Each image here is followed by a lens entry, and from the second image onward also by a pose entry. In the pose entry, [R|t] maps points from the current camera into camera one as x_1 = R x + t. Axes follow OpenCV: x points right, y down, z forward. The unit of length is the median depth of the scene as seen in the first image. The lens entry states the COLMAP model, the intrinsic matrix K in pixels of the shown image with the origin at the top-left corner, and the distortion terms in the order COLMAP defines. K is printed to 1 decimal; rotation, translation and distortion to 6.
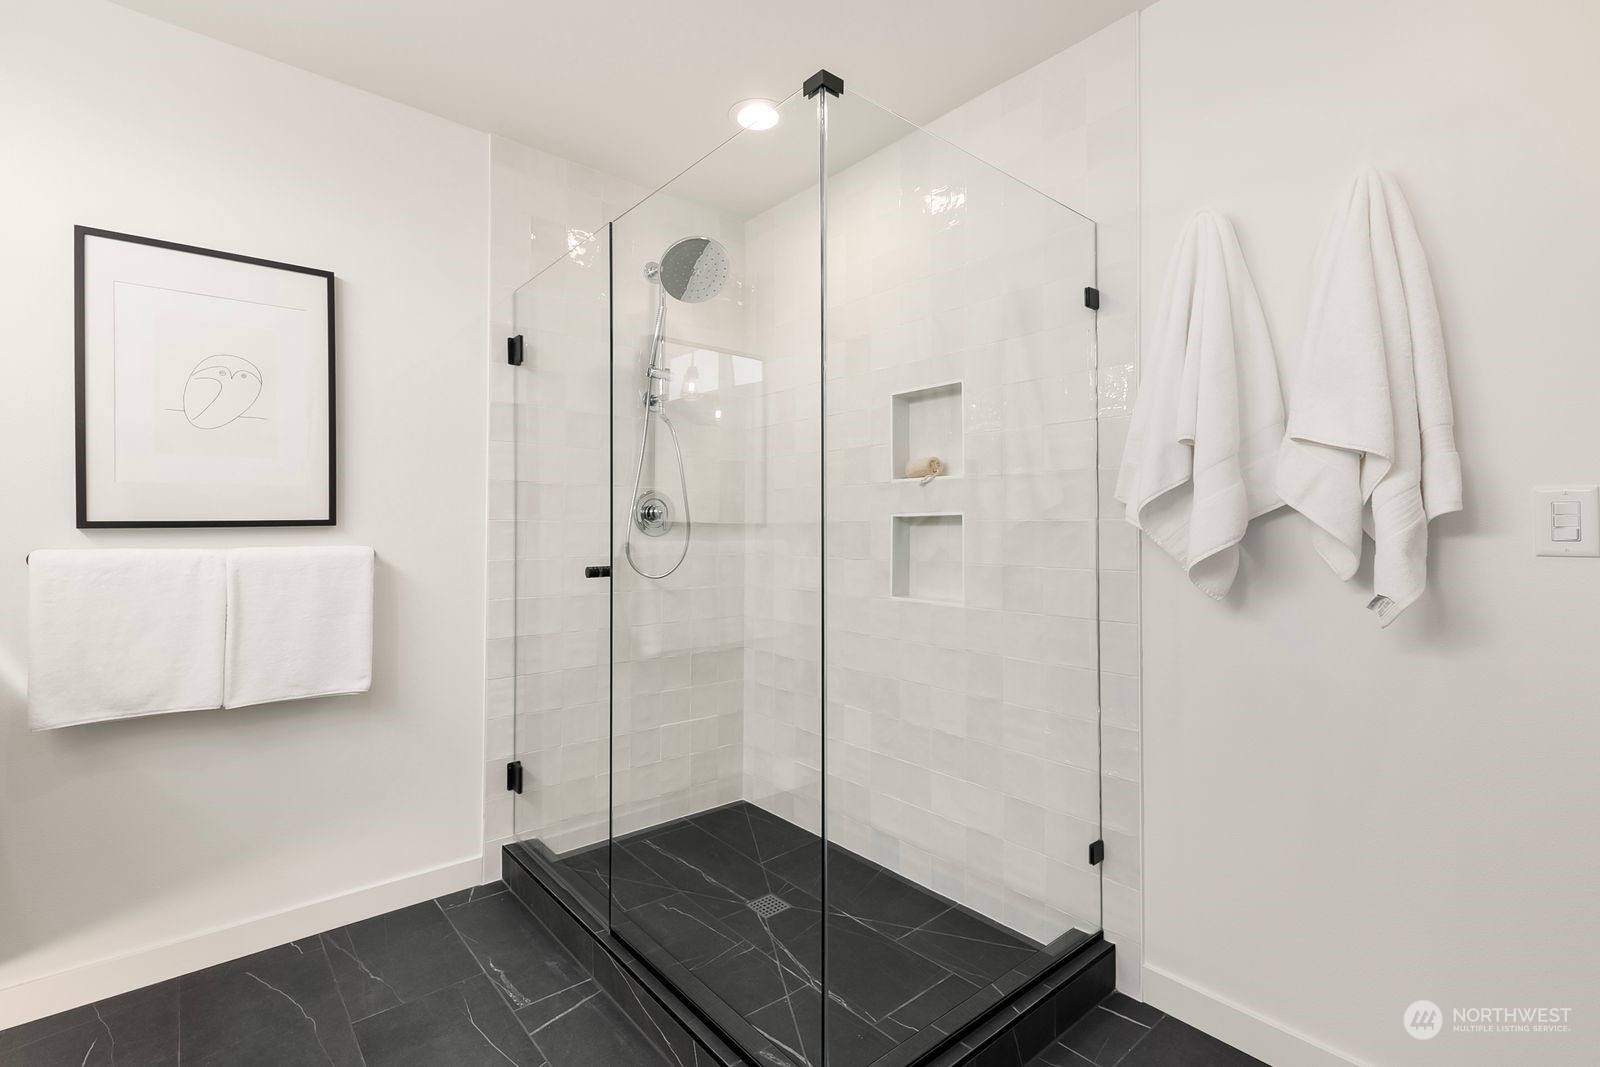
lens RADIAL K [[717.0, 0, 800.0], [0, 717.0, 533.5], [0, 0, 1]] dist [0.000925, 0.000166]
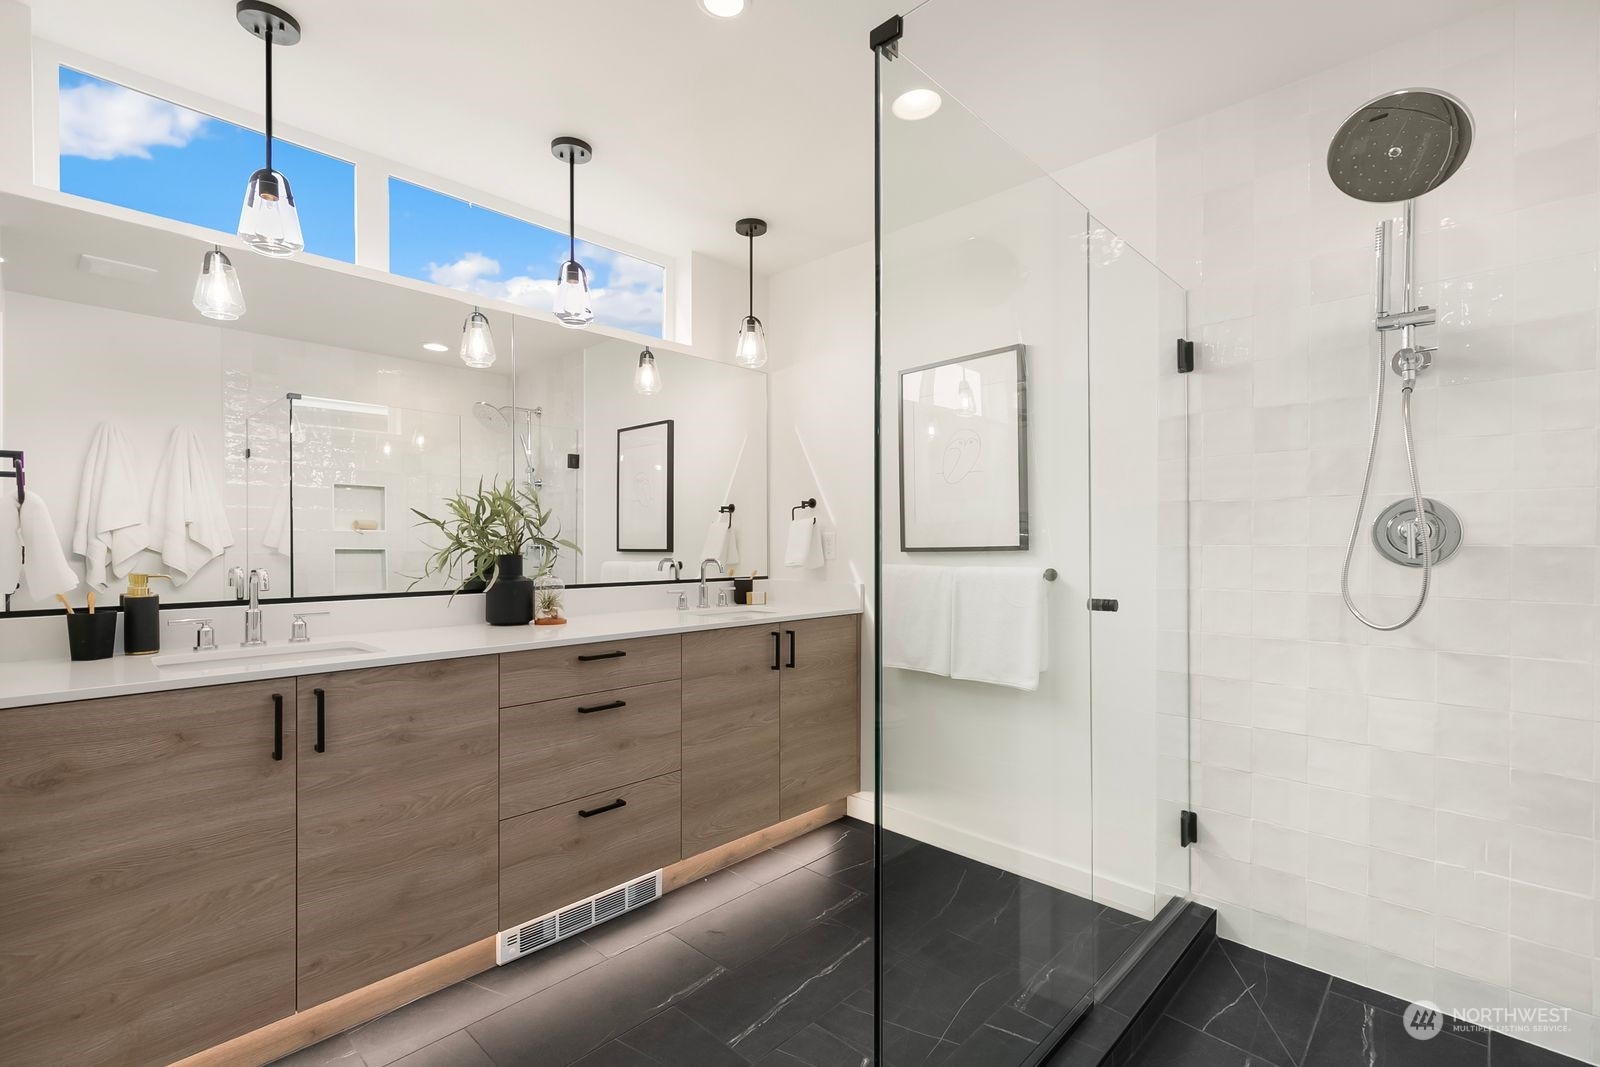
lens RADIAL K [[722.2, 0, 795.3], [0, 722.2, 561.7], [0, 0, 1]] dist [-0.000521, -0.000119]
pose [[0.090230, 0.016523, -0.995784, 0.544755], [-0.008050, 0.999842, 0.015860, -0.007975], [0.995888, 0.006585, 0.090348, 0.500629]]
